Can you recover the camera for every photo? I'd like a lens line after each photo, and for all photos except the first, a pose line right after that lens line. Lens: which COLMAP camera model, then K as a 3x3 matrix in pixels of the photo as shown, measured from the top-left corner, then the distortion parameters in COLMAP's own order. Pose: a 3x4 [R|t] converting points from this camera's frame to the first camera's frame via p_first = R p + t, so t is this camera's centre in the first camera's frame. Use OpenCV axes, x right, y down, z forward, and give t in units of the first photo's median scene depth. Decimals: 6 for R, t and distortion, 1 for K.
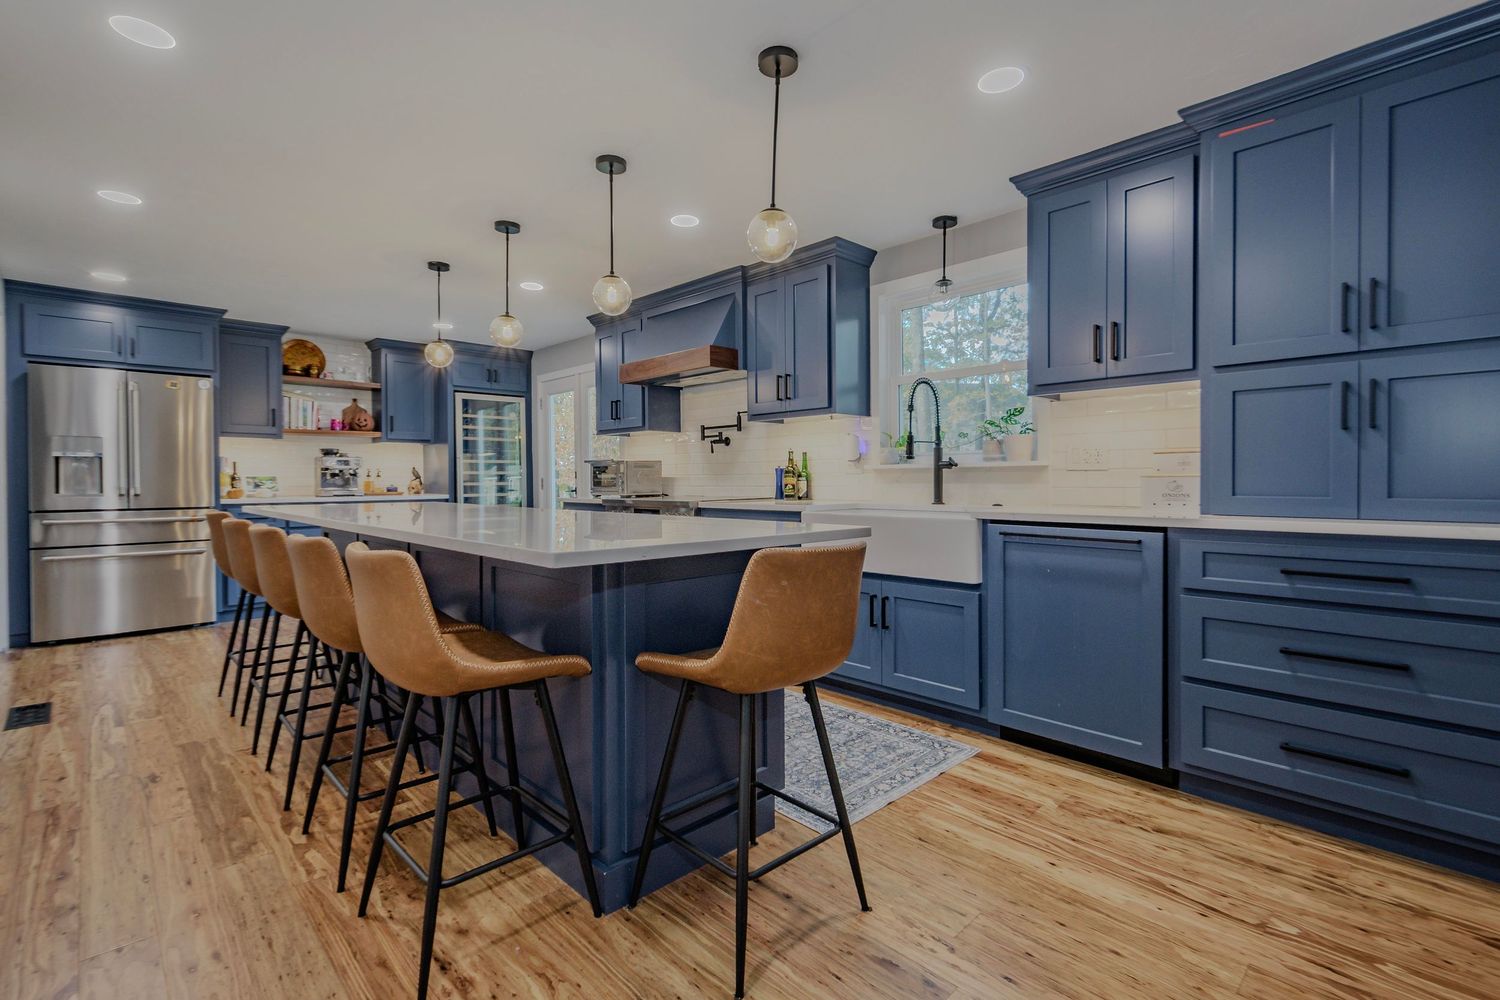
lens RADIAL K [[681.9, 0, 750.0], [0, 681.9, 500.0], [0, 0, 1]] dist [0.001429, -0.000487]
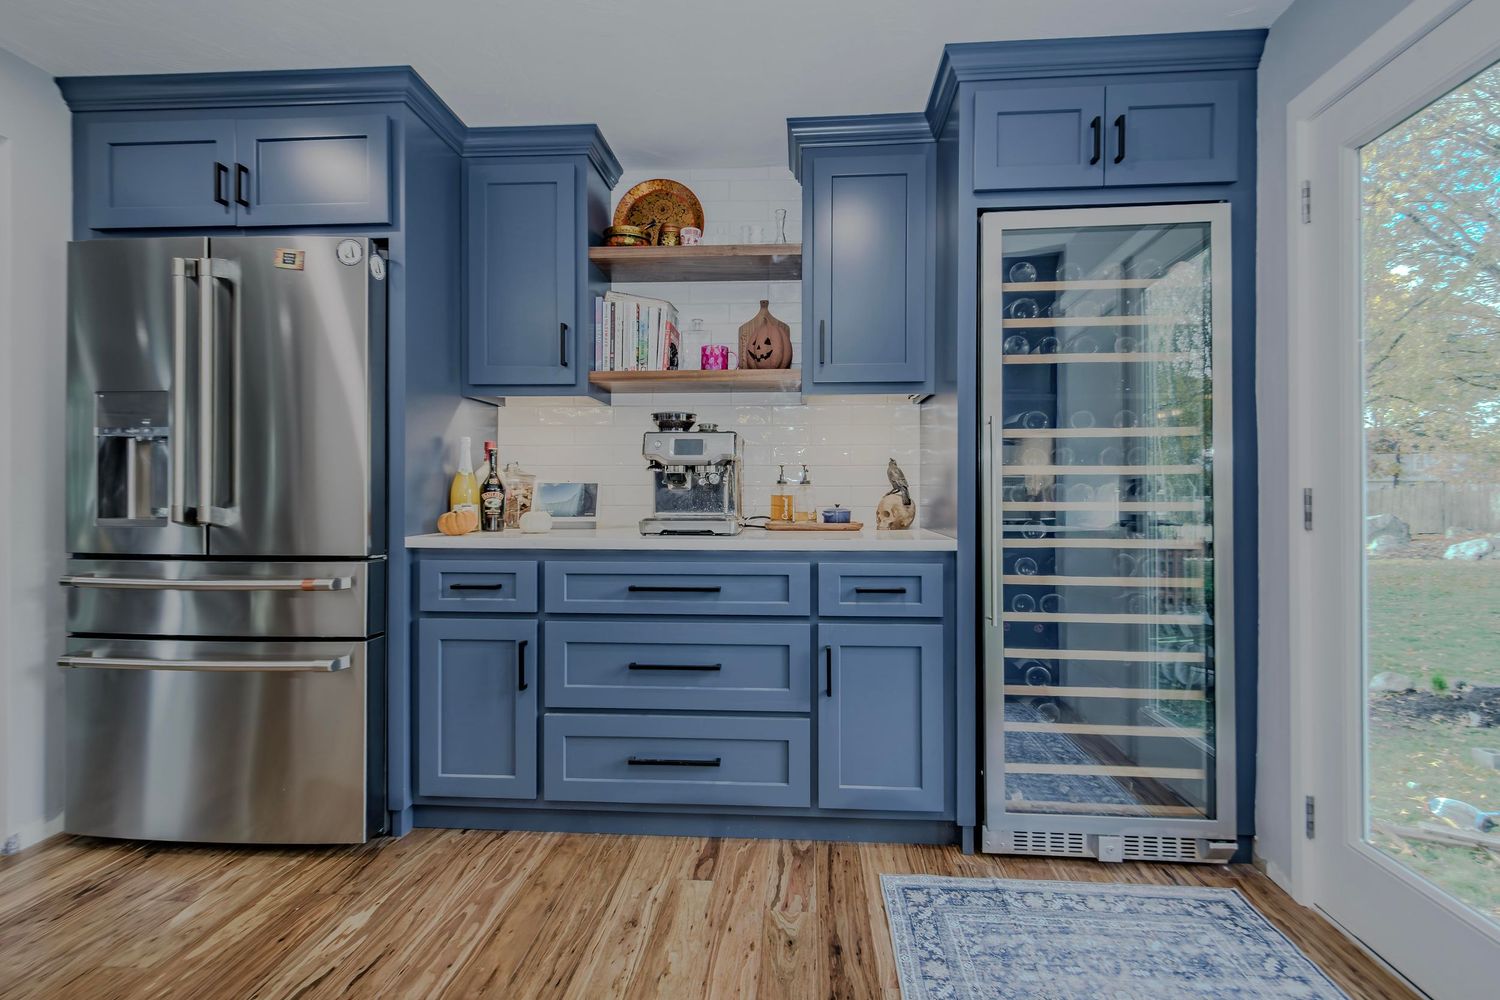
lens RADIAL K [[681.9, 0, 750.0], [0, 681.9, 500.0], [0, 0, 1]] dist [0.001429, -0.000487]
pose [[0.655943, 0.007964, -0.754769, -0.263860], [-0.025387, 0.999611, -0.011516, -0.019704], [0.754384, 0.026715, 0.655890, 0.719738]]
